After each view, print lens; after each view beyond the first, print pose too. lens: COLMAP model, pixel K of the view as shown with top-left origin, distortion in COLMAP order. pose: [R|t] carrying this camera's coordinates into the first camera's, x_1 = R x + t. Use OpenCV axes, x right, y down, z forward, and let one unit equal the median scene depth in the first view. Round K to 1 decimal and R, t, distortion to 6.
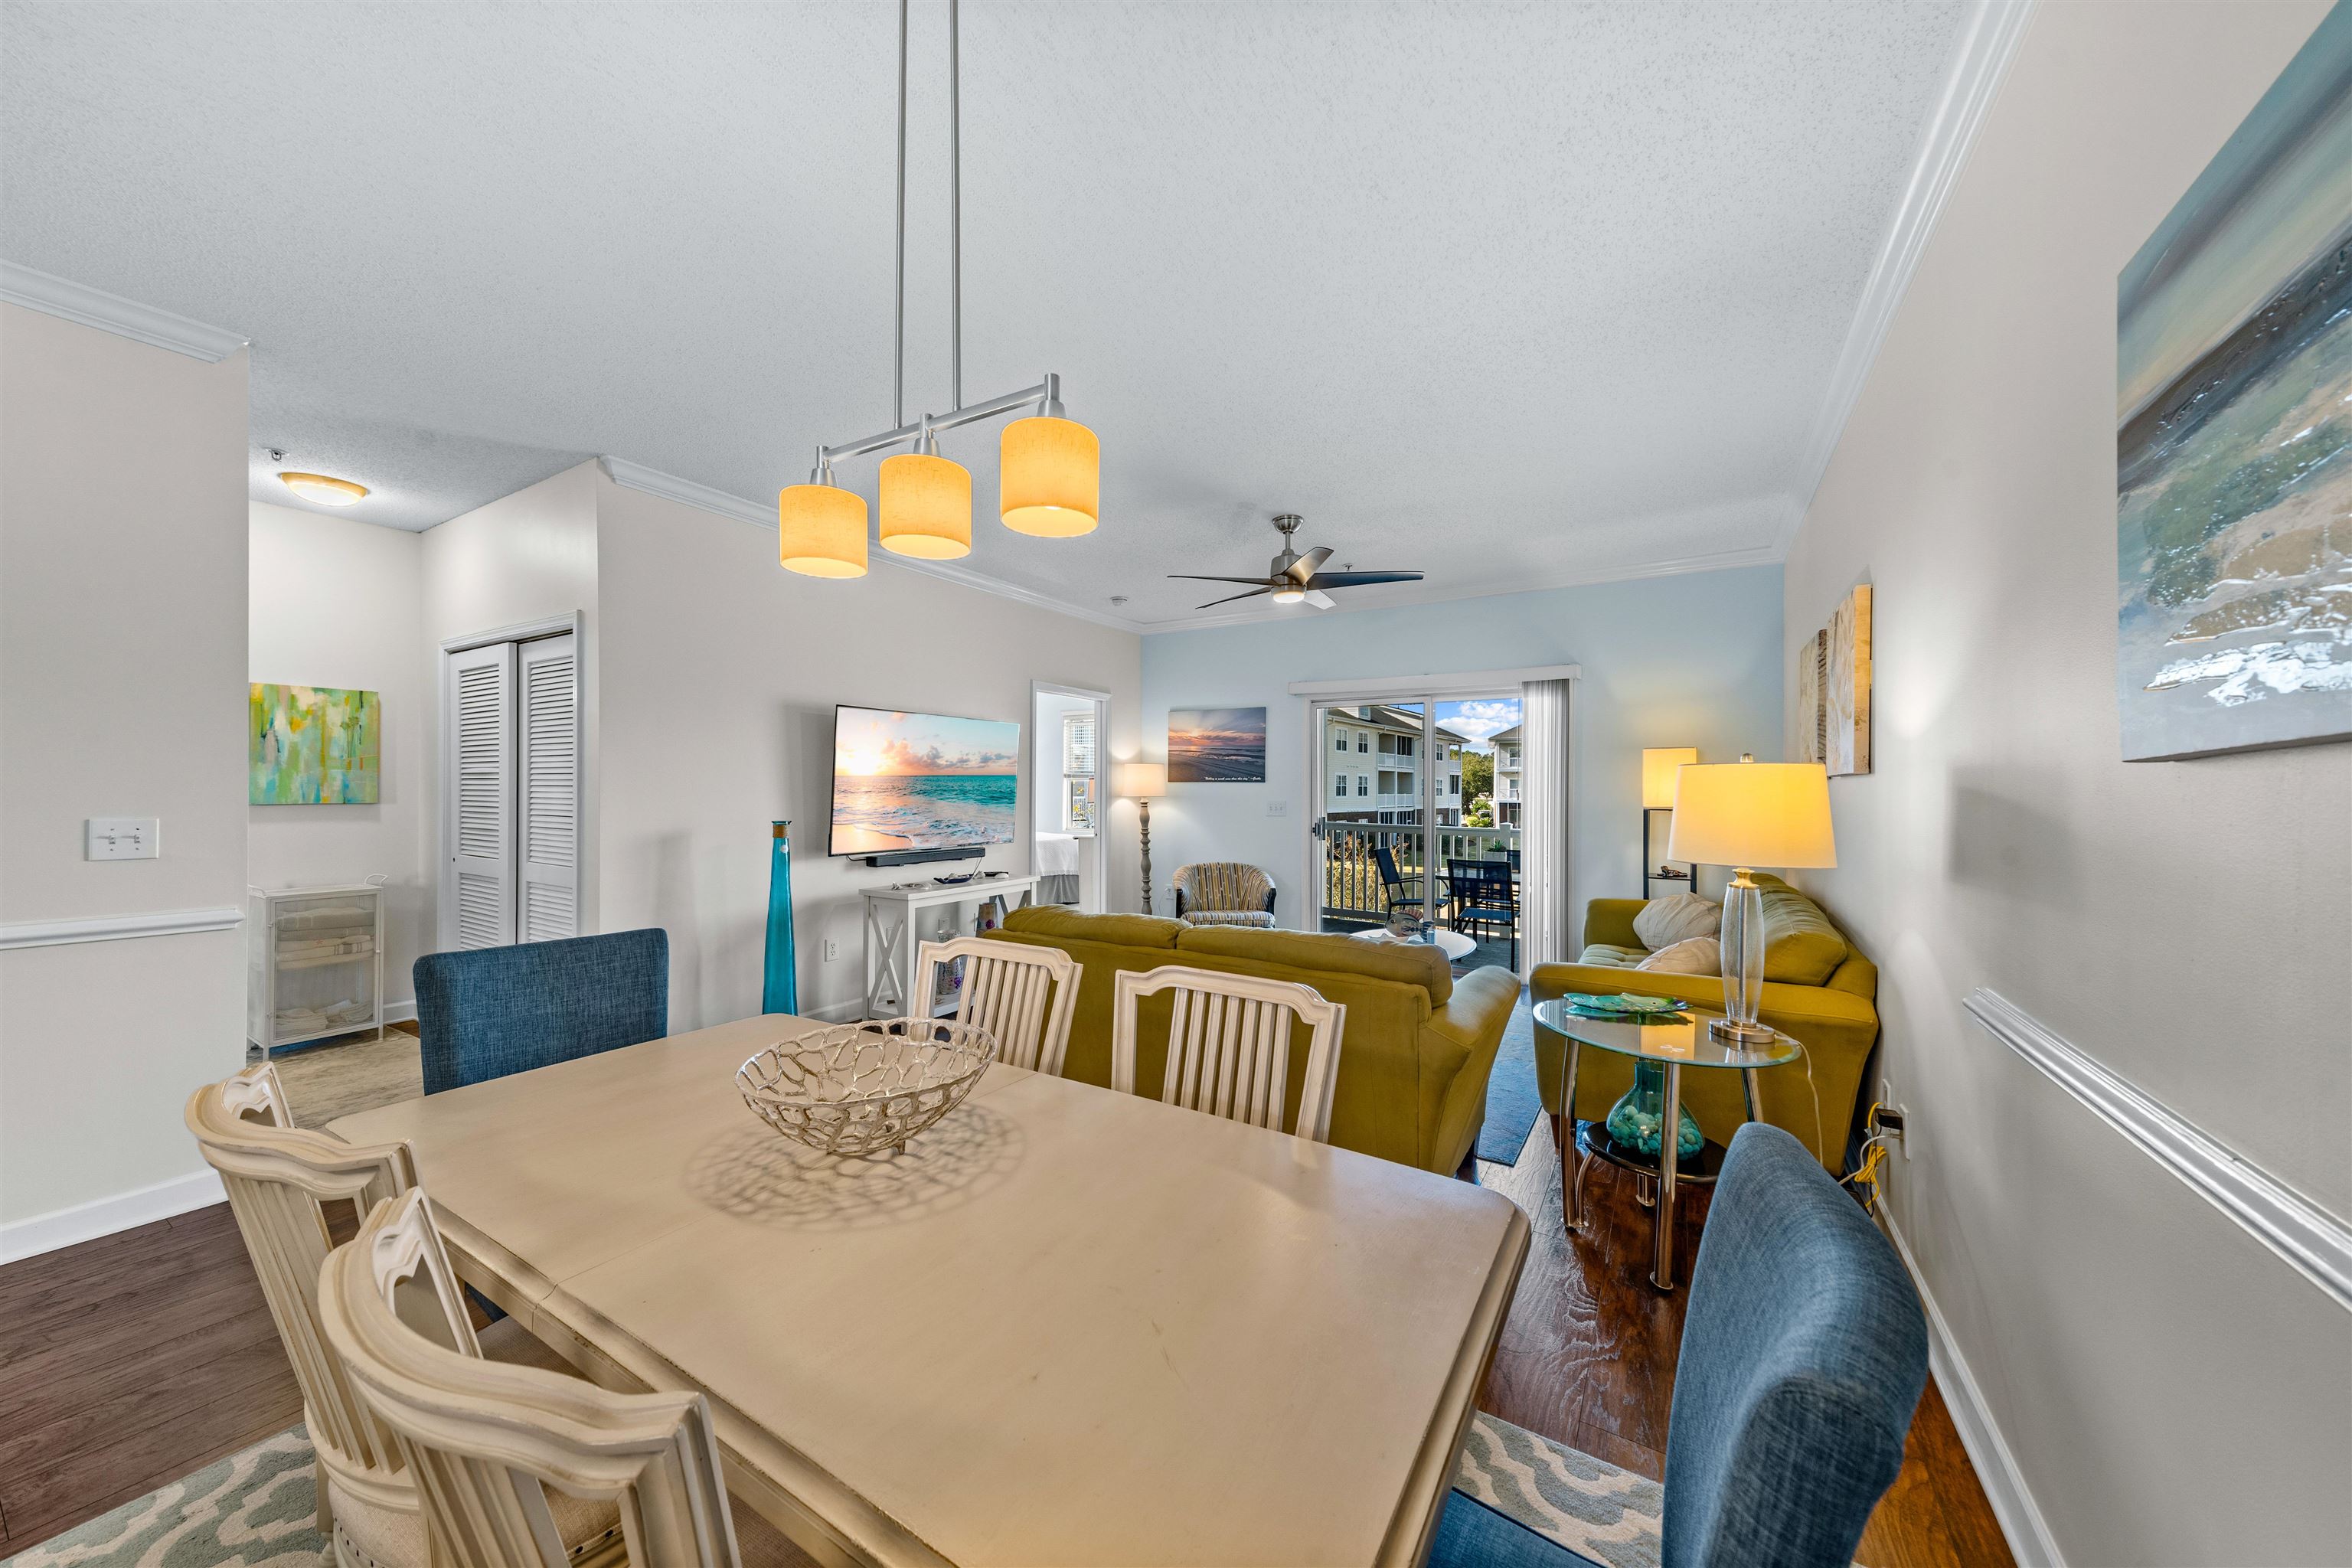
lens RADIAL K [[825.0, 0, 1107.8], [0, 825.0, 771.4], [0, 0, 1]] dist [0.024135, -0.002680]
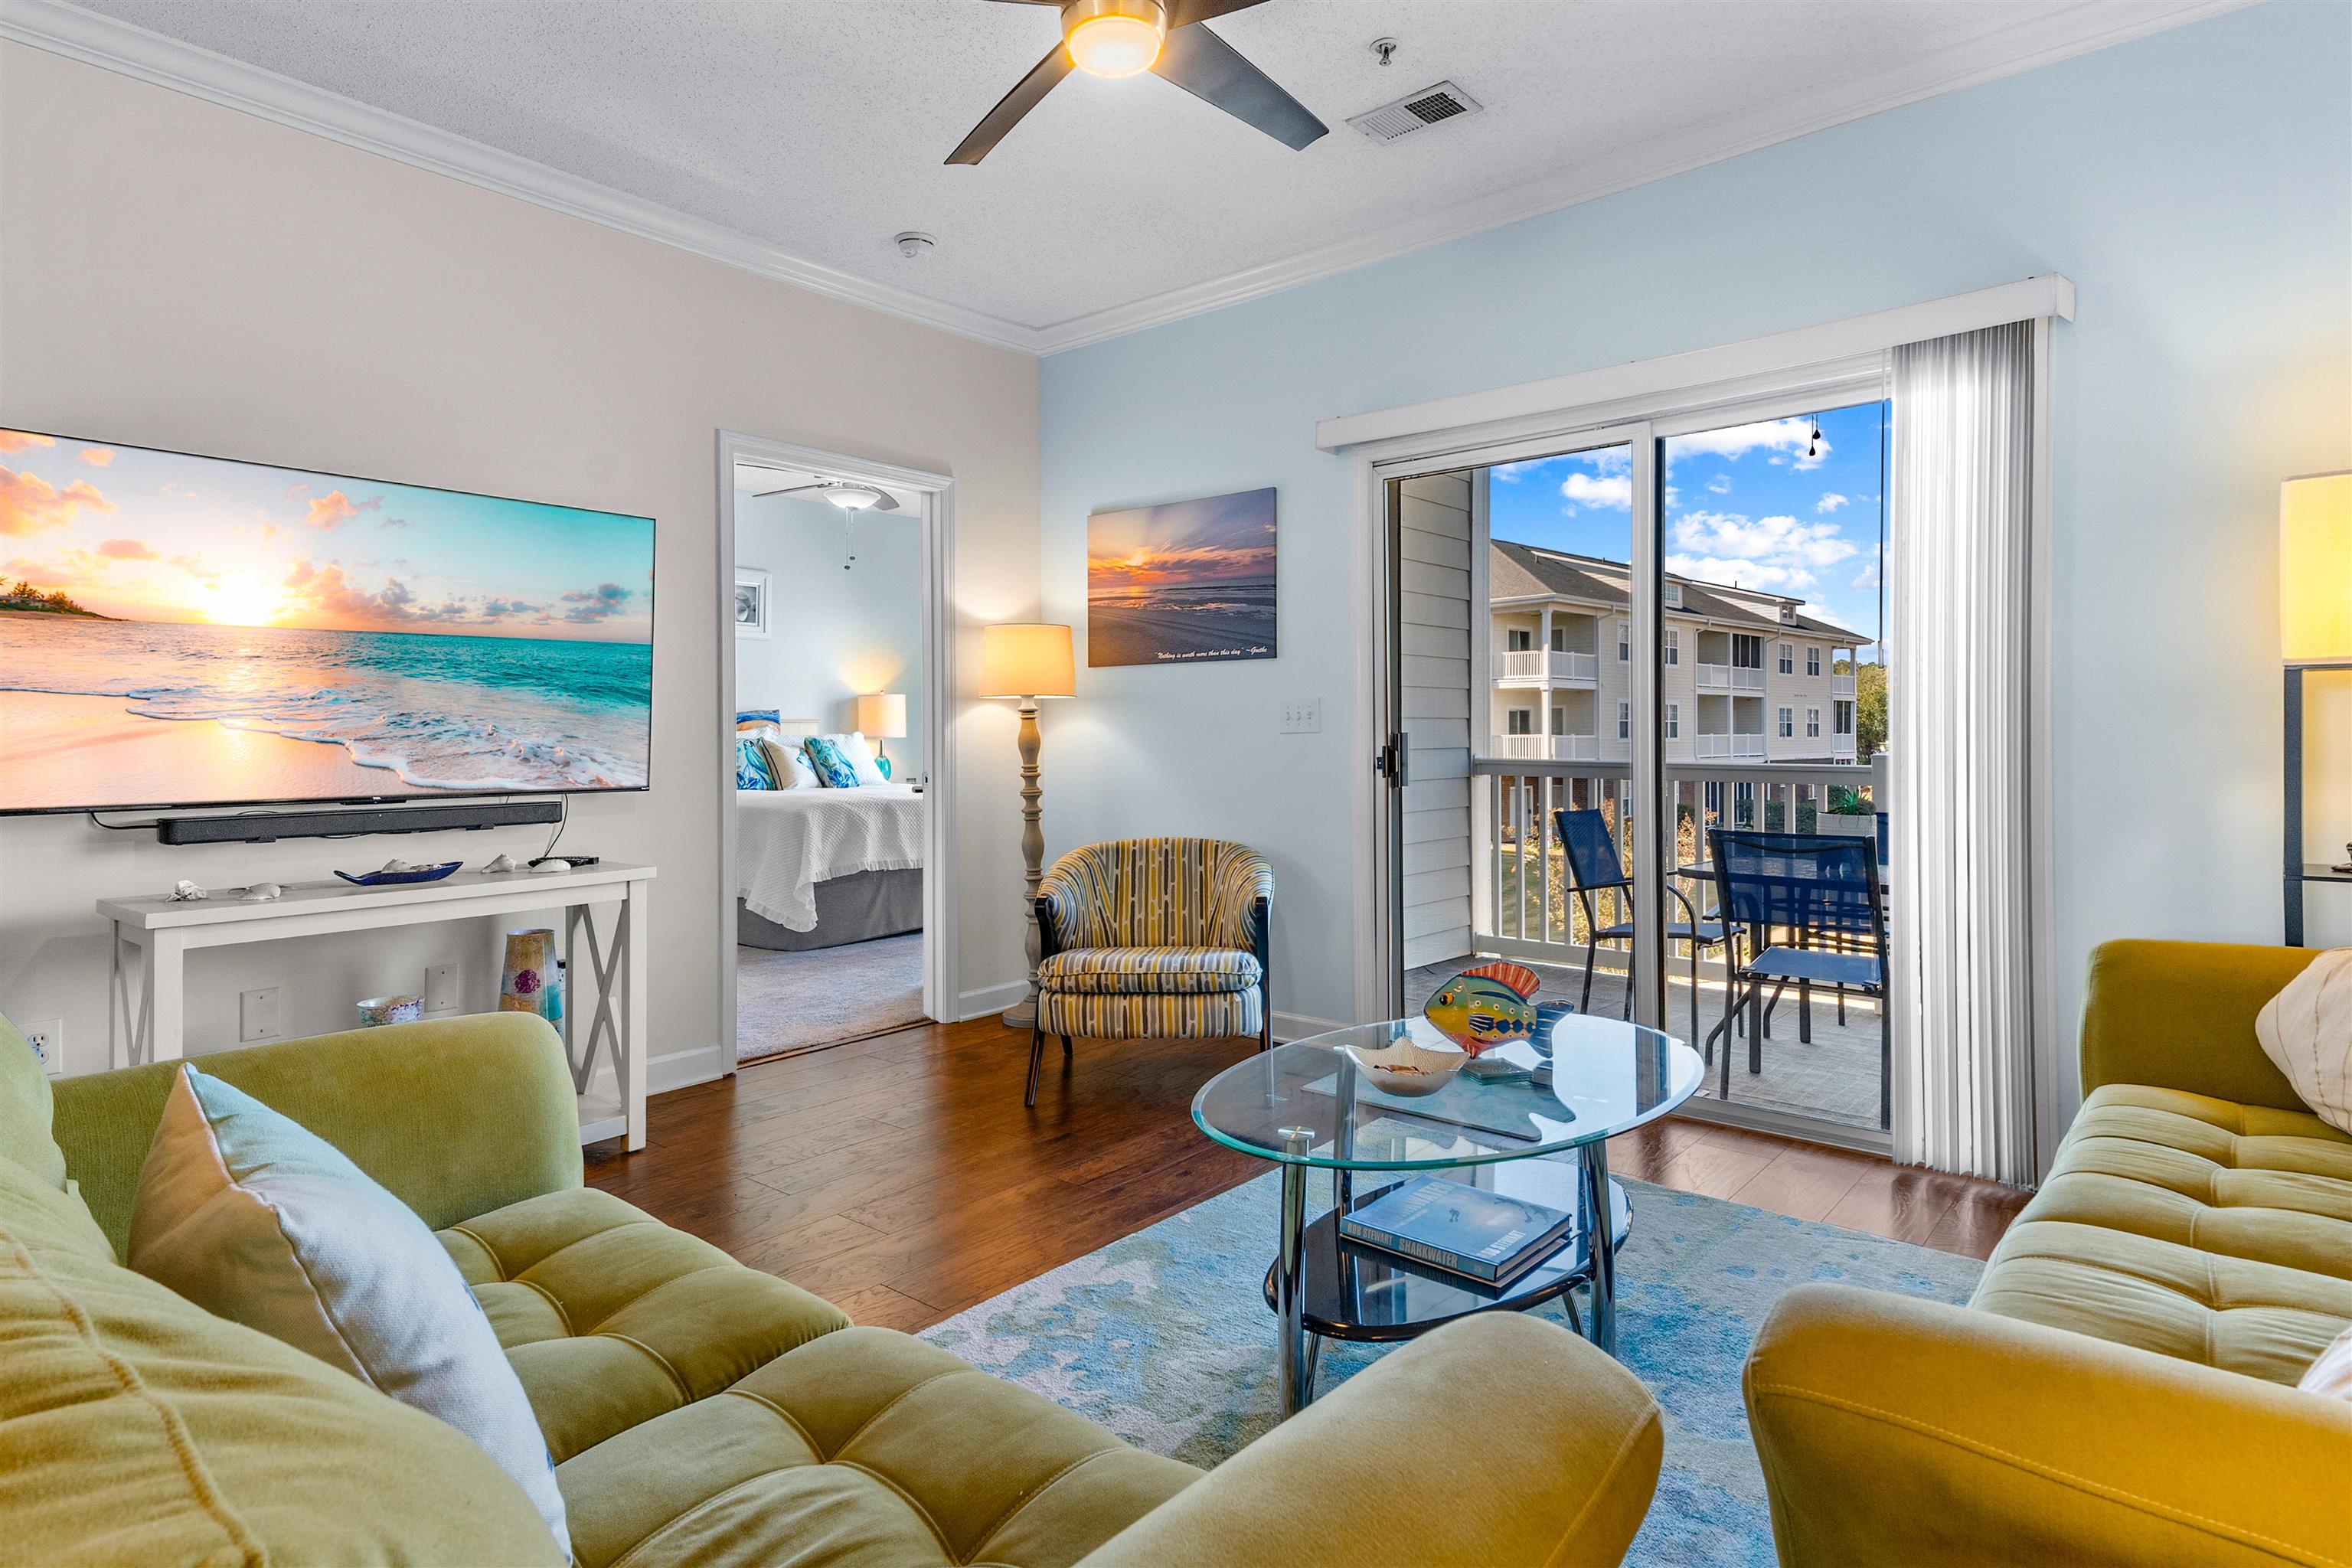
lens RADIAL K [[1260.2, 0, 1073.6], [0, 1260.2, 723.0], [0, 0, 1]] dist [0.026972, -0.002518]
pose [[0.988140, -0.012143, -0.153075, 0.186794], [0.013482, 0.999879, 0.007715, 0.042004], [0.152963, -0.009688, 0.988184, 0.318121]]
